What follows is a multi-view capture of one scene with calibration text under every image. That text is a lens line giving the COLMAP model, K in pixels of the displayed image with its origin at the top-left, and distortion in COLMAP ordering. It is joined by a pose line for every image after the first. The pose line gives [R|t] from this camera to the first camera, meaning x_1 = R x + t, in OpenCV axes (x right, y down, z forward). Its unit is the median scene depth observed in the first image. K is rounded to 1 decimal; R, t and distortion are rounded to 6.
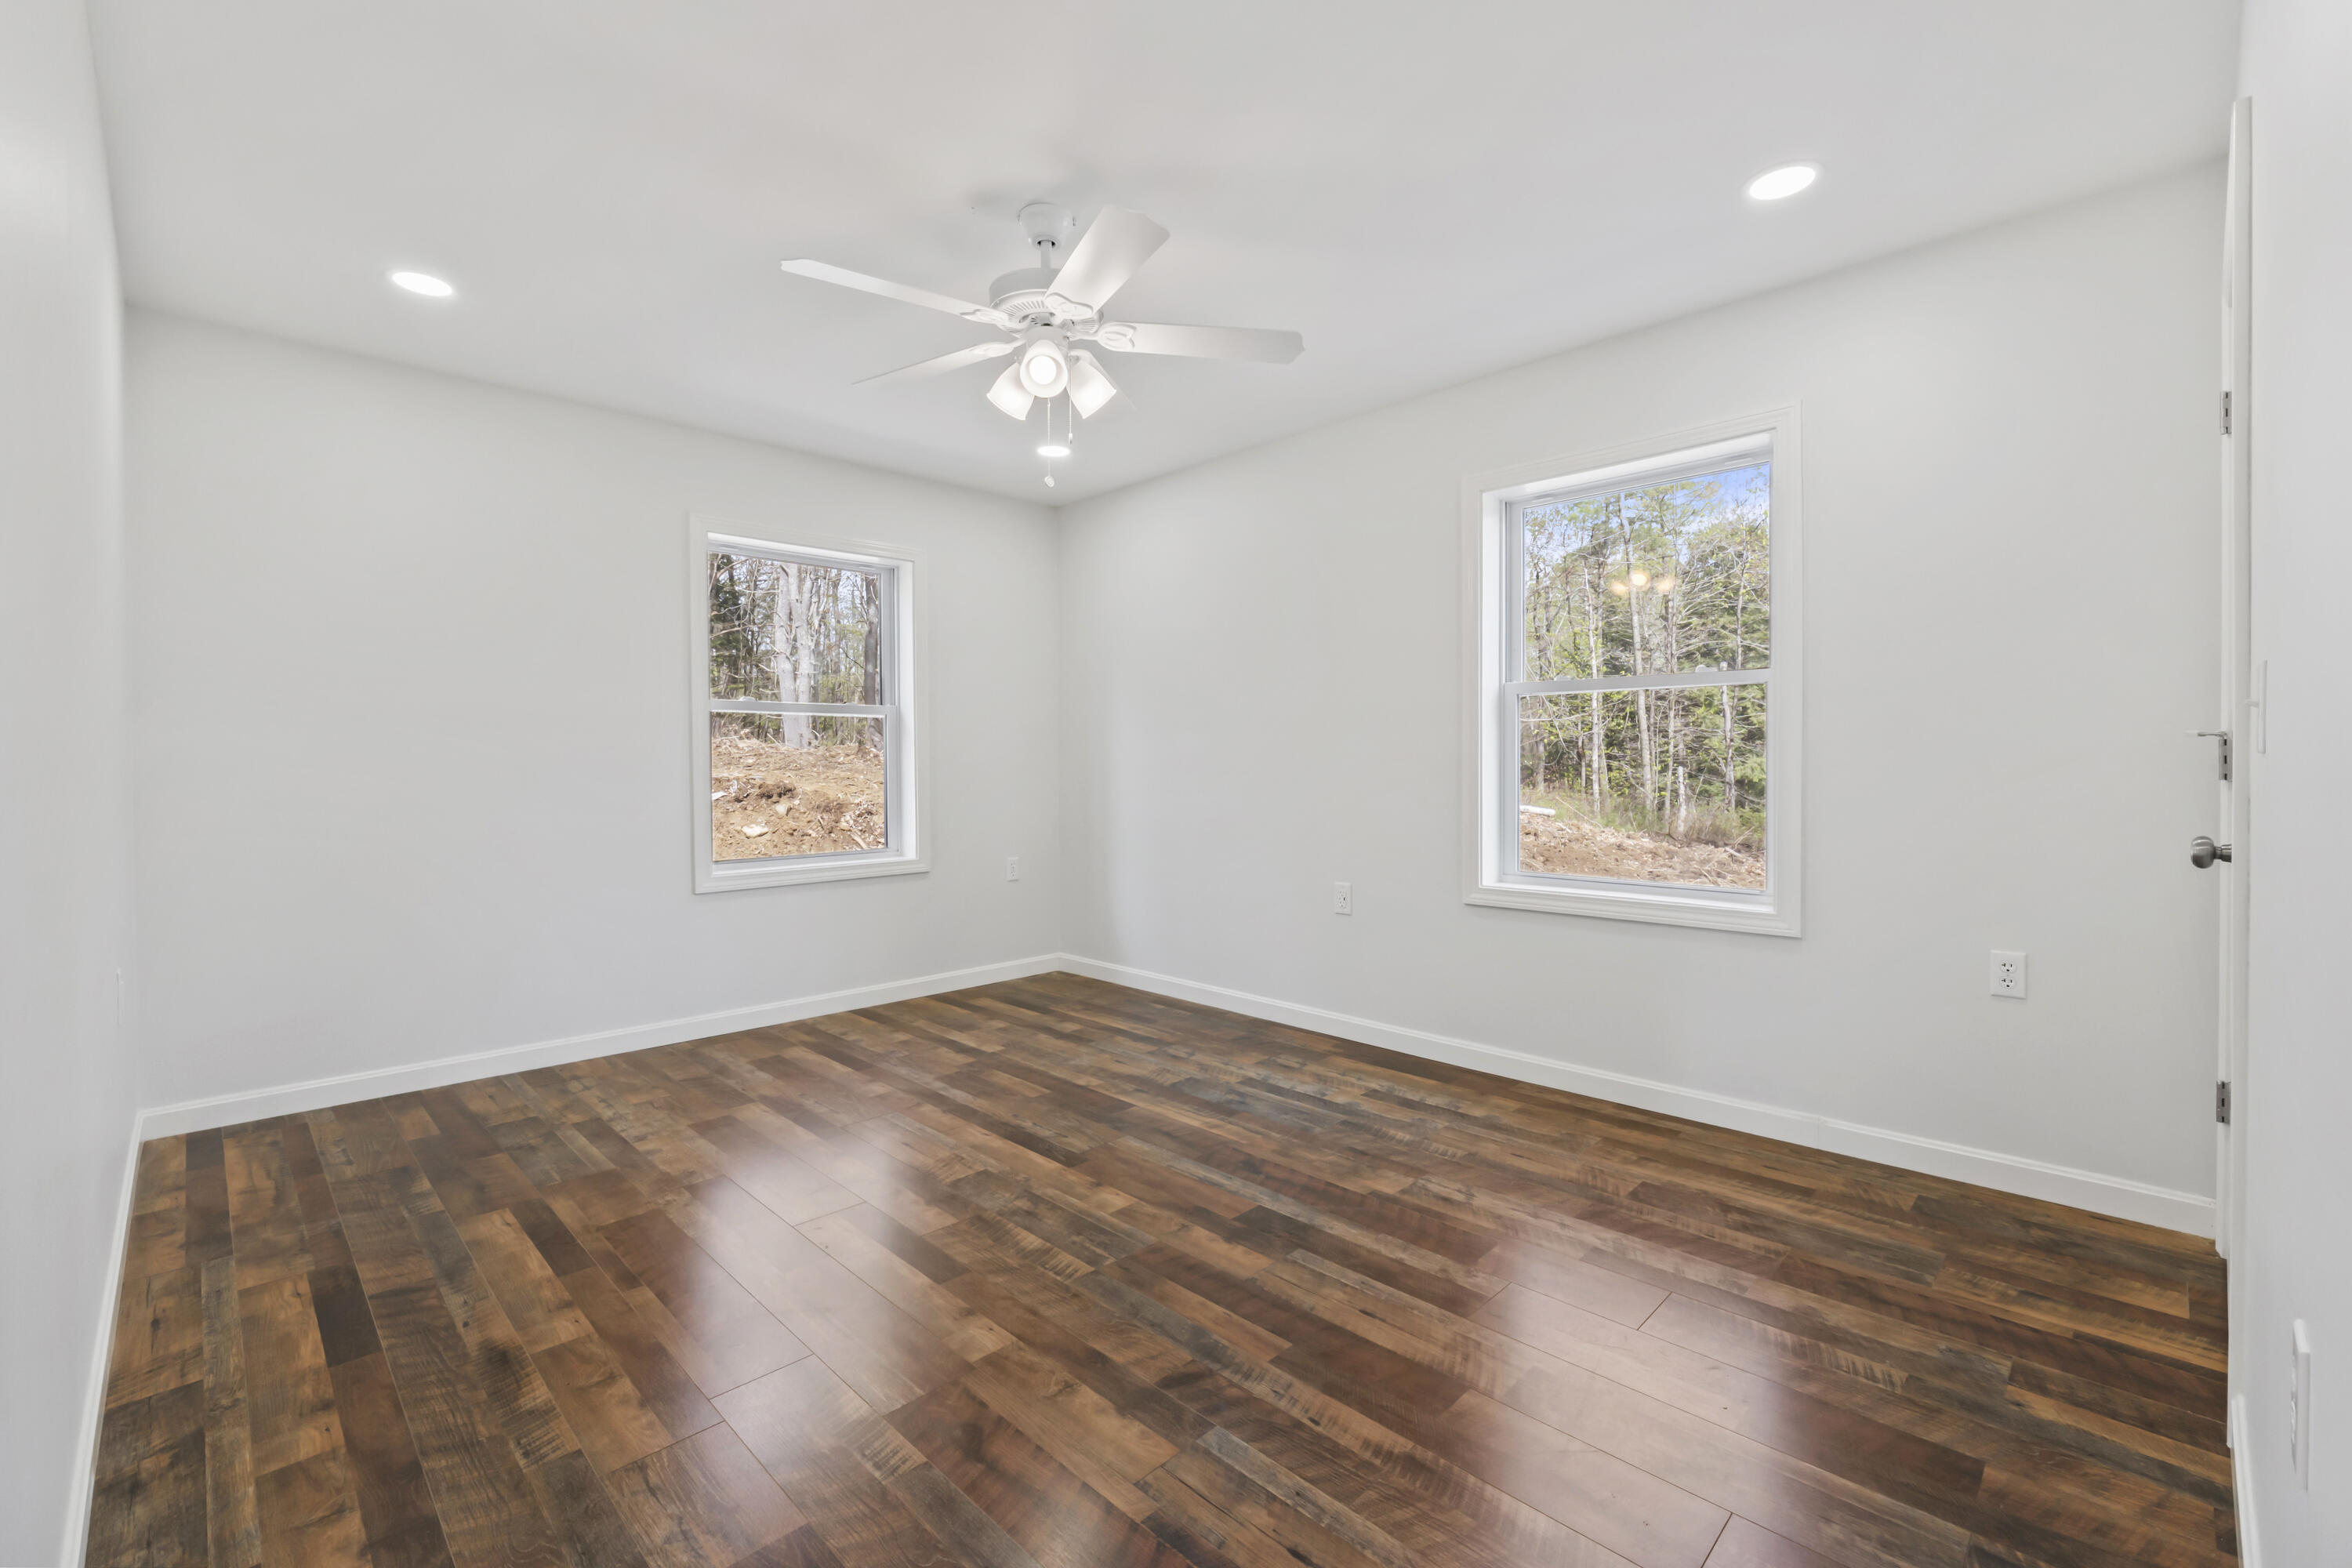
lens RADIAL K [[1003.0, 0, 1179.7], [0, 1003.0, 785.6], [0, 0, 1]] dist [-0.003404, -0.001151]
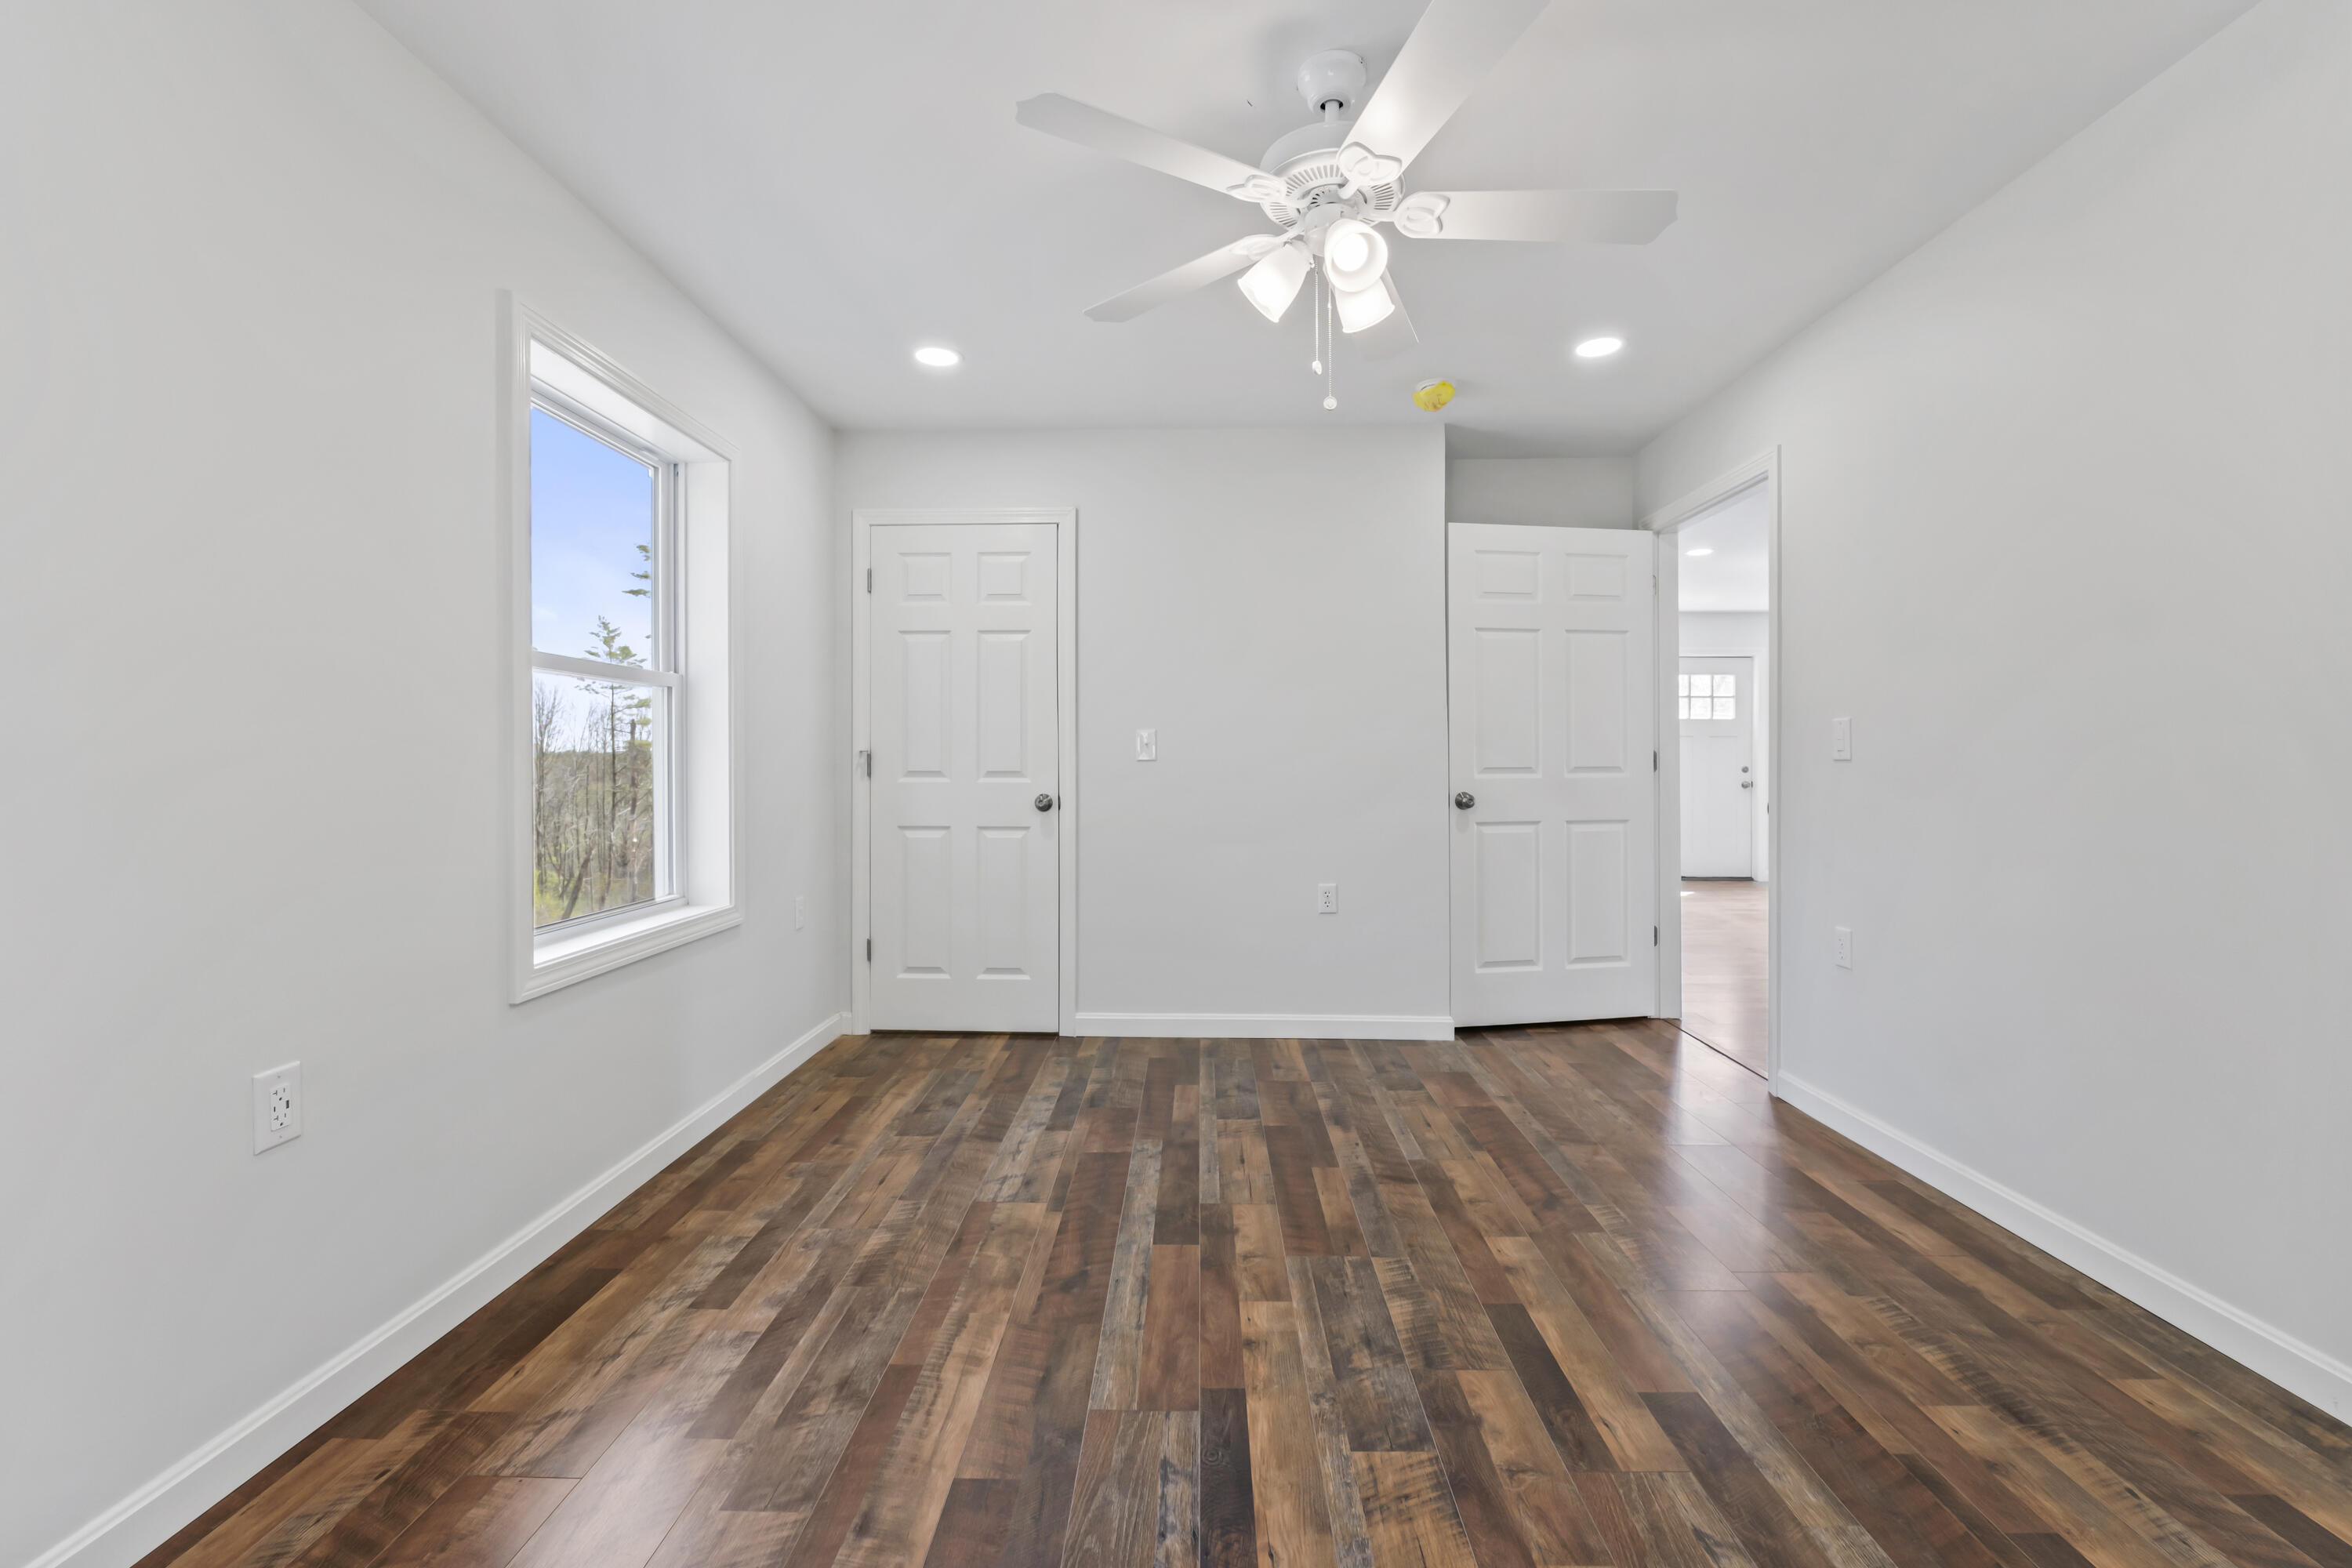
lens RADIAL K [[1003.0, 0, 1184.0], [0, 1003.0, 772.2], [0, 0, 1]] dist [-0.003404, -0.001151]
pose [[-0.700784, 0.001165, 0.713373, -0.588101], [0.023691, 0.999485, 0.021640, -0.031679], [-0.712980, 0.032066, -0.700450, 1.590925]]
